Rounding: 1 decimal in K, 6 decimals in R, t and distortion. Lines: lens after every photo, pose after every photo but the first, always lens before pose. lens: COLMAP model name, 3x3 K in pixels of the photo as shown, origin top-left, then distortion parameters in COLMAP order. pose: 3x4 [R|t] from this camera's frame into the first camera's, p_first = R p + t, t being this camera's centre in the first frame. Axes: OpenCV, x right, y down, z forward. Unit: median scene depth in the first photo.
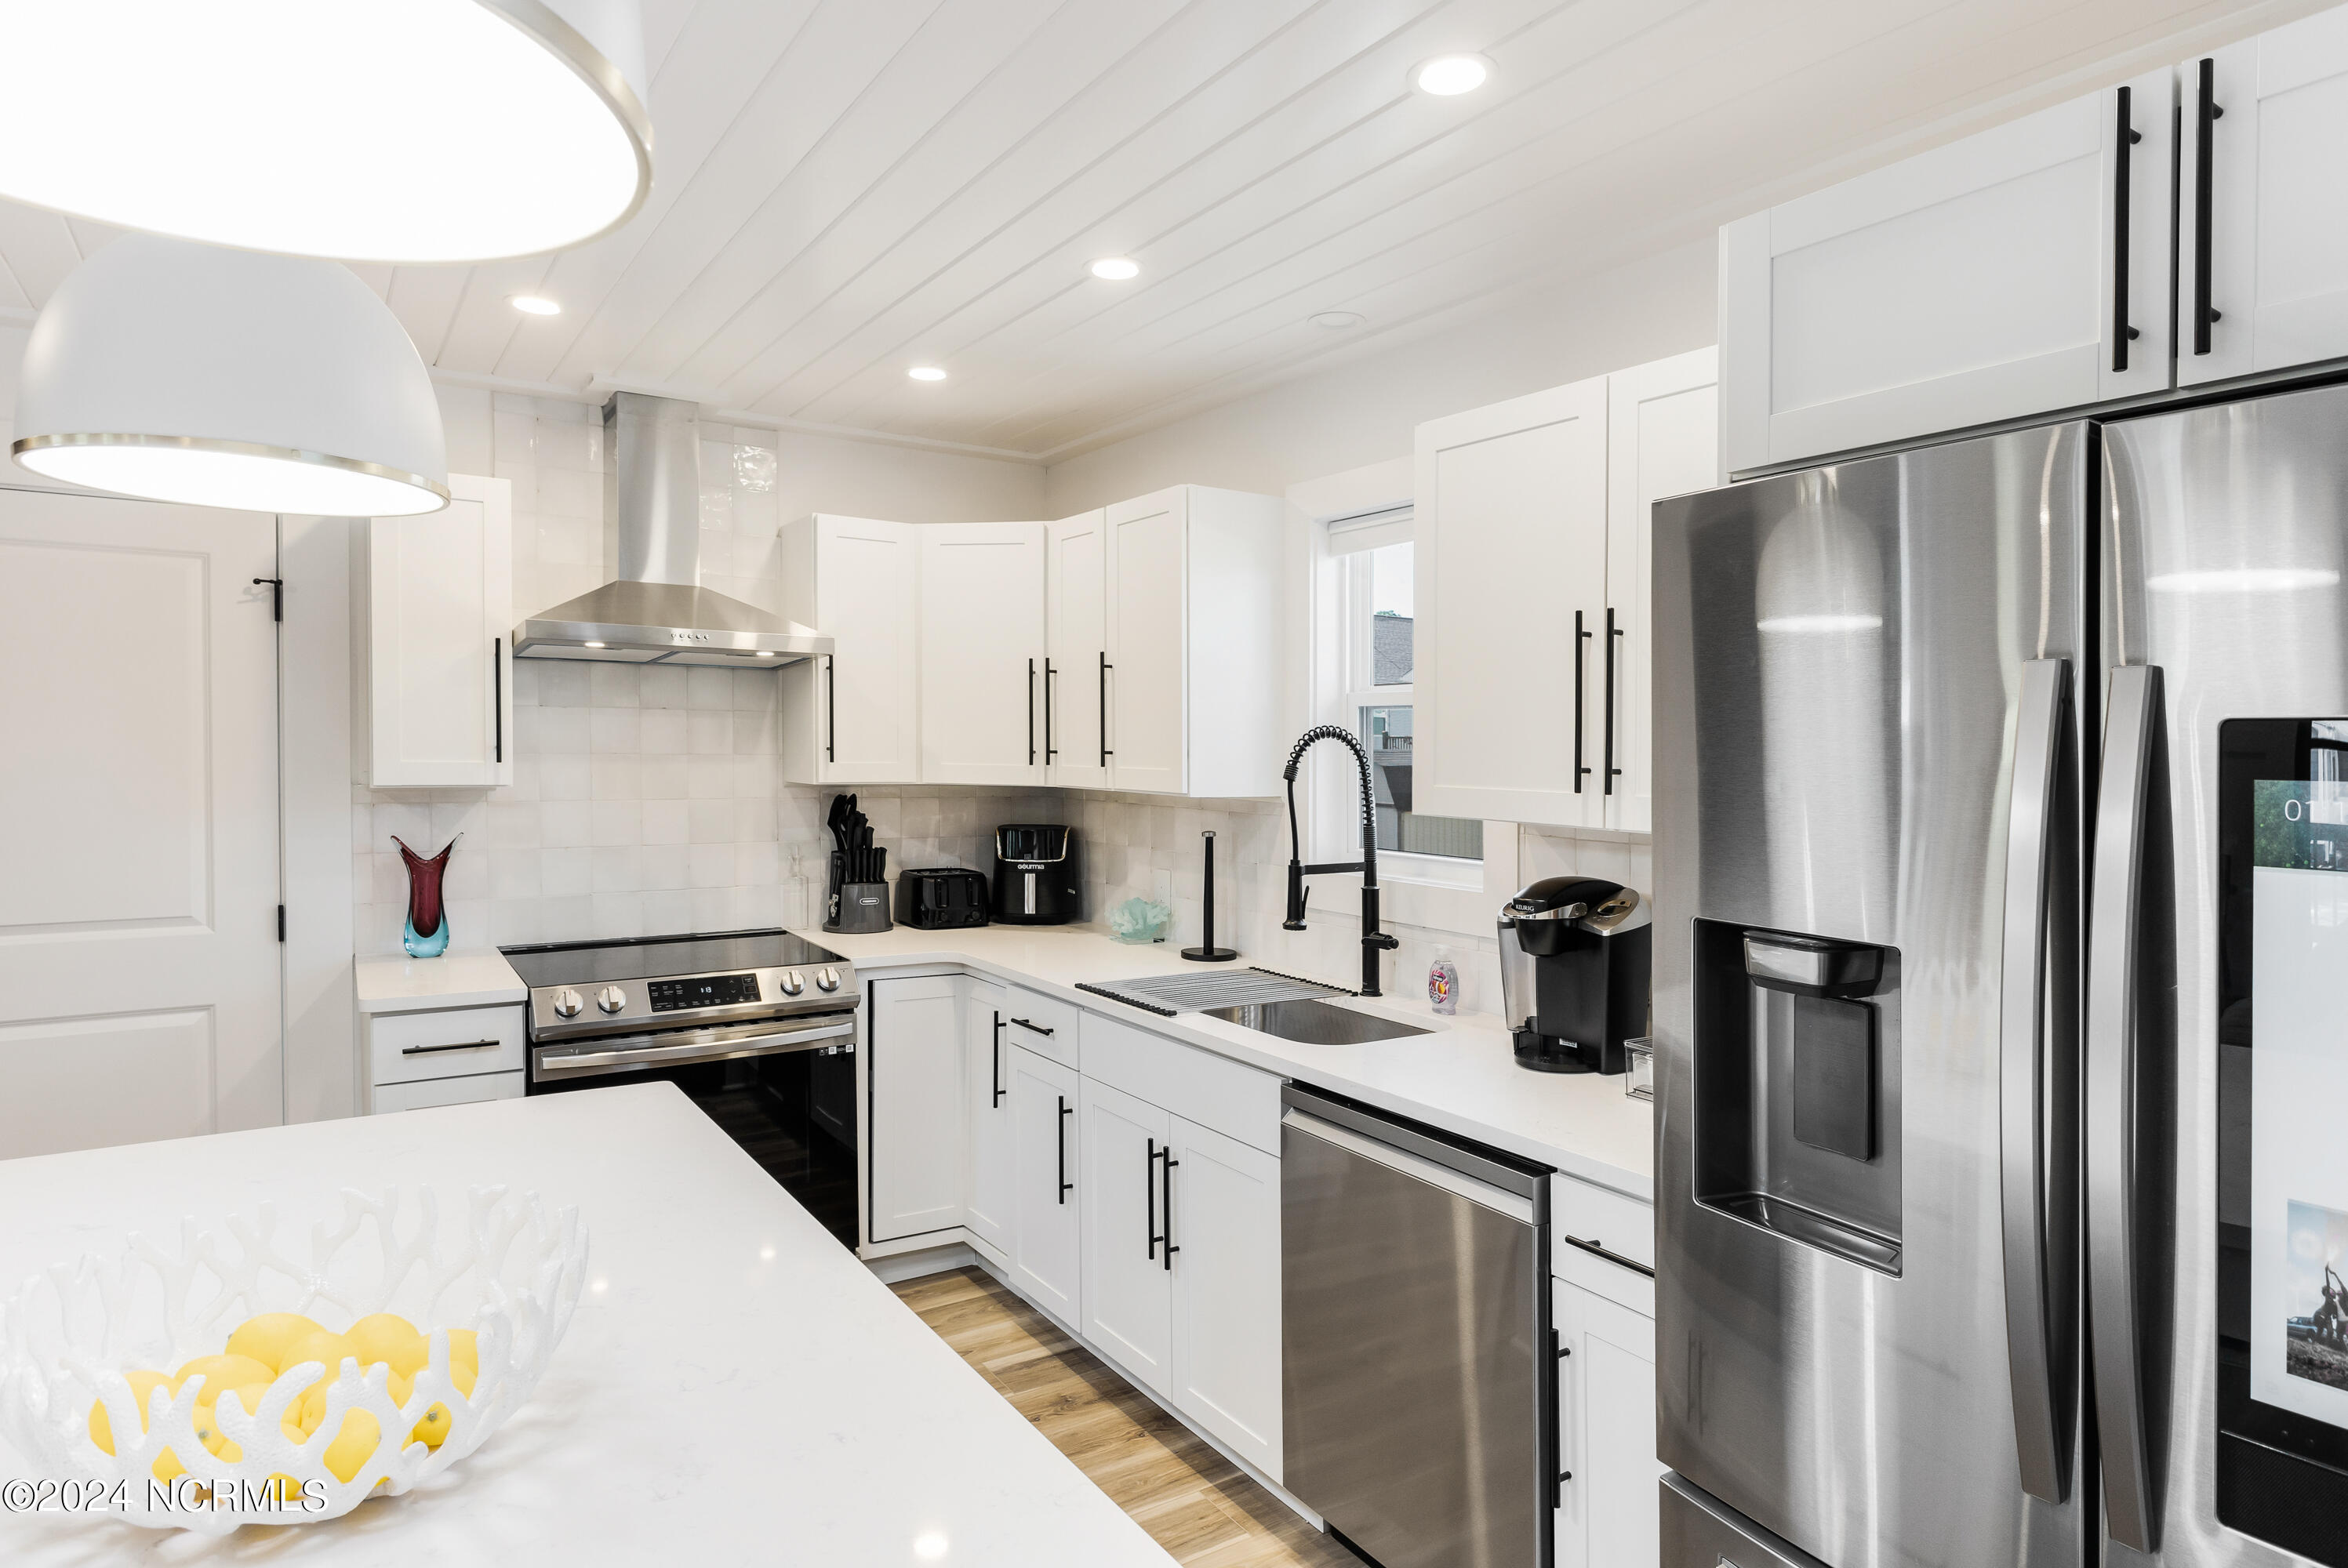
lens RADIAL K [[1312.4, 0, 1164.8], [0, 1312.4, 809.8], [0, 0, 1]] dist [0.004615, 0.000357]
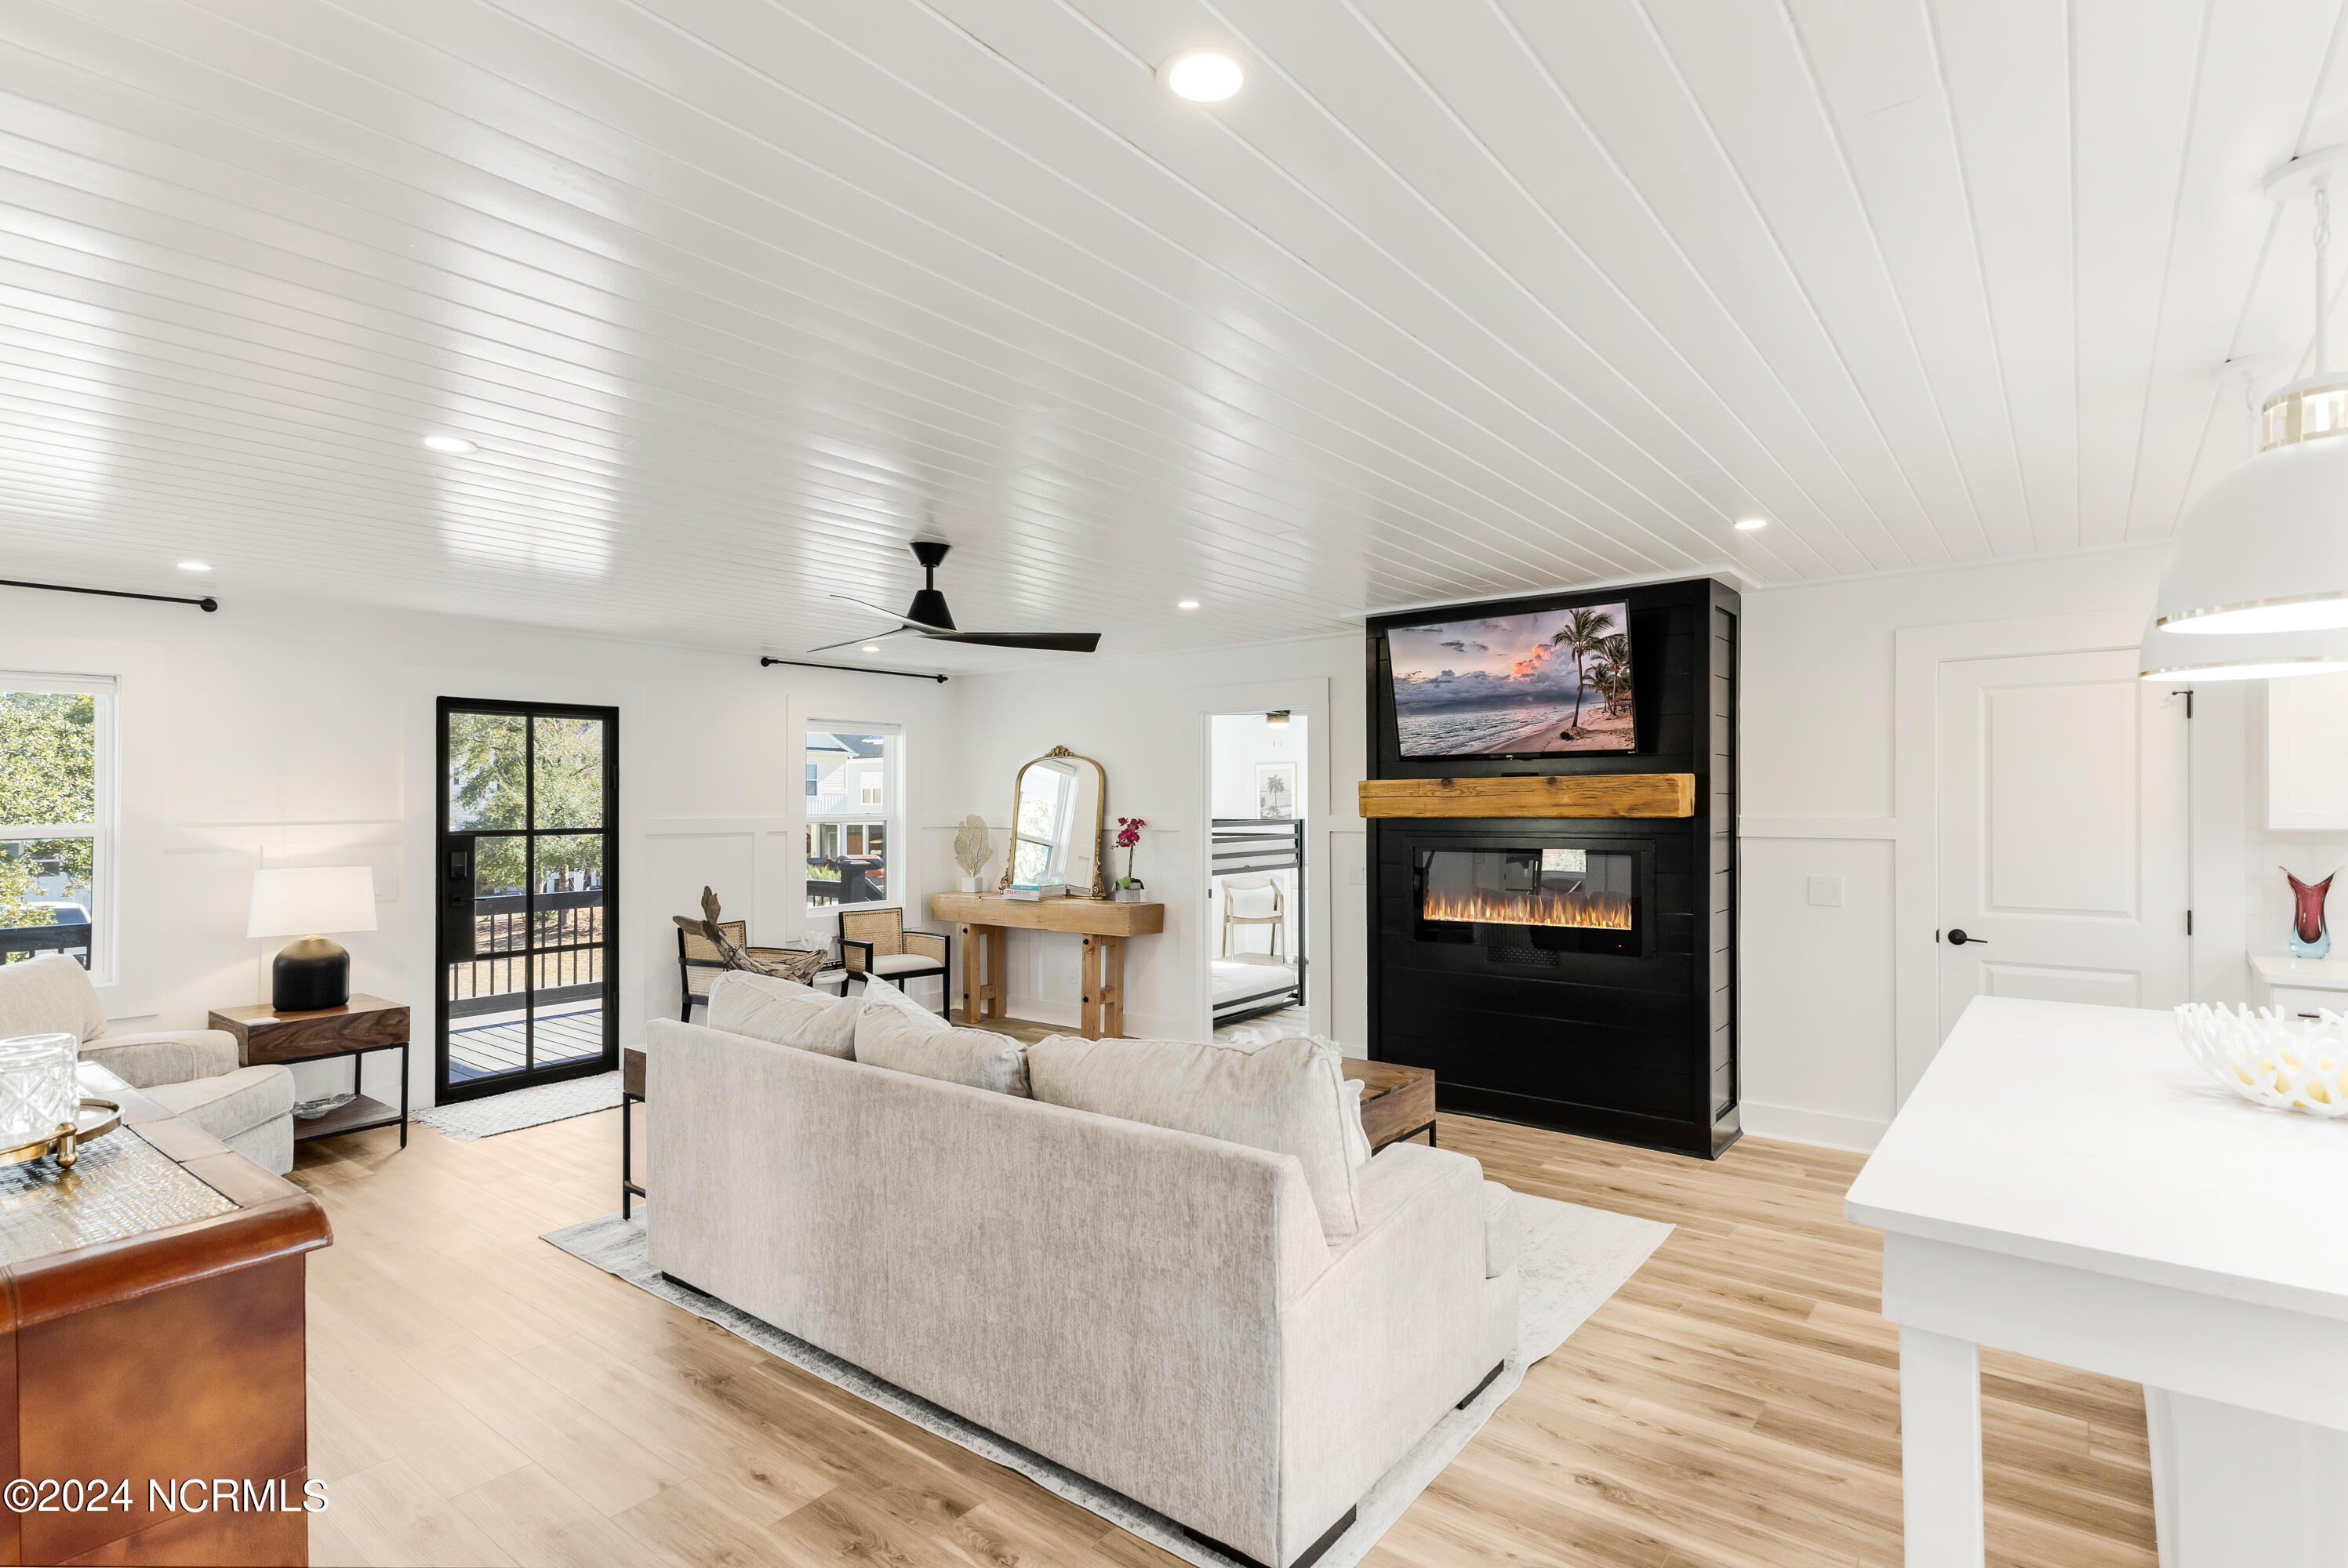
lens RADIAL K [[1141.3, 0, 1159.2], [0, 1141.3, 812.5], [0, 0, 1]] dist [0.002587, 0.000794]
pose [[0.294732, -0.009603, -0.955532, 0.216635], [-0.037360, 0.999069, -0.021565, 0.032415], [0.954849, 0.042055, 0.294099, -0.481586]]
